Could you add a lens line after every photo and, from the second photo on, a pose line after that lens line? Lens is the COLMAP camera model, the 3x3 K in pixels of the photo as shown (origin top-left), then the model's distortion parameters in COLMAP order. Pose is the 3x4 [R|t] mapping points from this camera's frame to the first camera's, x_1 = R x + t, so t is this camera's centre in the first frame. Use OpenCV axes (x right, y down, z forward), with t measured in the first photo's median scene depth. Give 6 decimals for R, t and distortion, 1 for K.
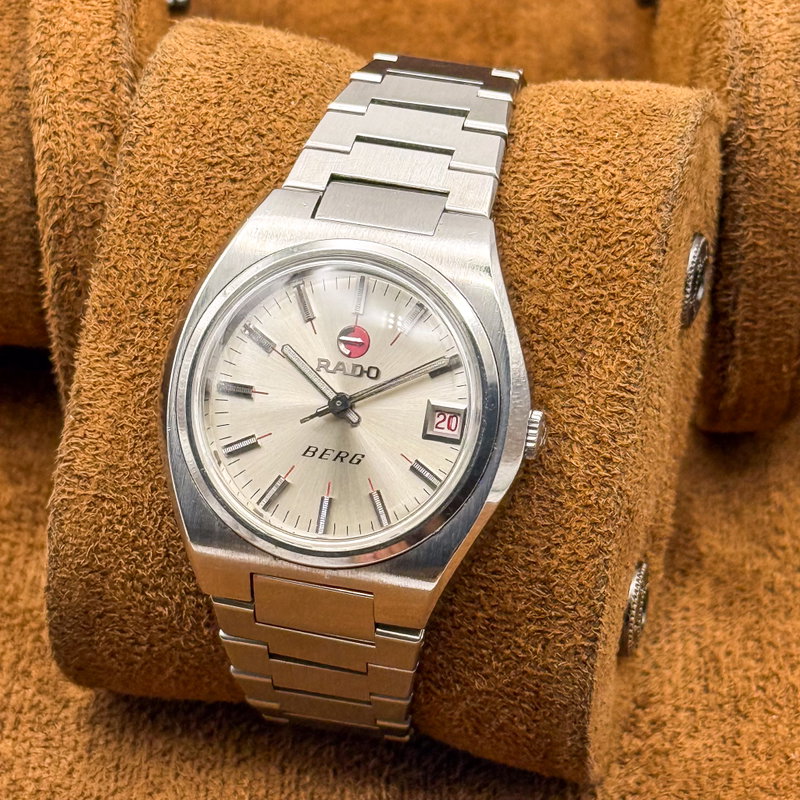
lens RADIAL K [[3199.2, 0, 400.0], [0, 3199.2, 400.0], [0, 0, 1]] dist [0.043503, 3.194439]
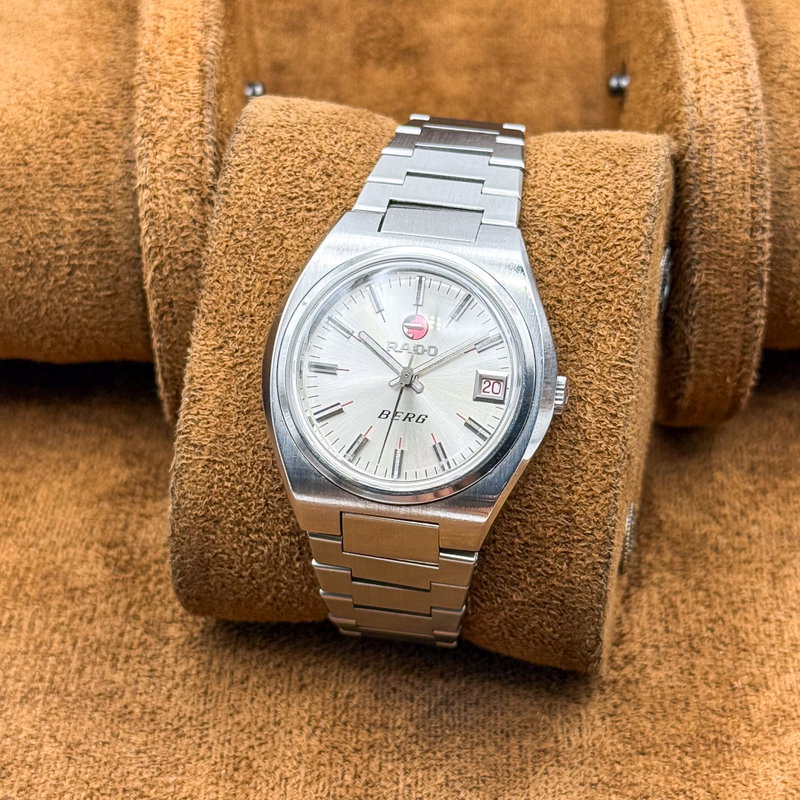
lens RADIAL K [[2045.4, 0, 432.8], [0, 2045.4, 401.3], [0, 0, 1]] dist [0.084180, 0.217087]
pose [[0.997871, -0.031385, 0.057162, -0.052011], [0.033185, 0.998974, -0.030813, 0.034746], [-0.056136, 0.032645, 0.997889, 0.183880]]
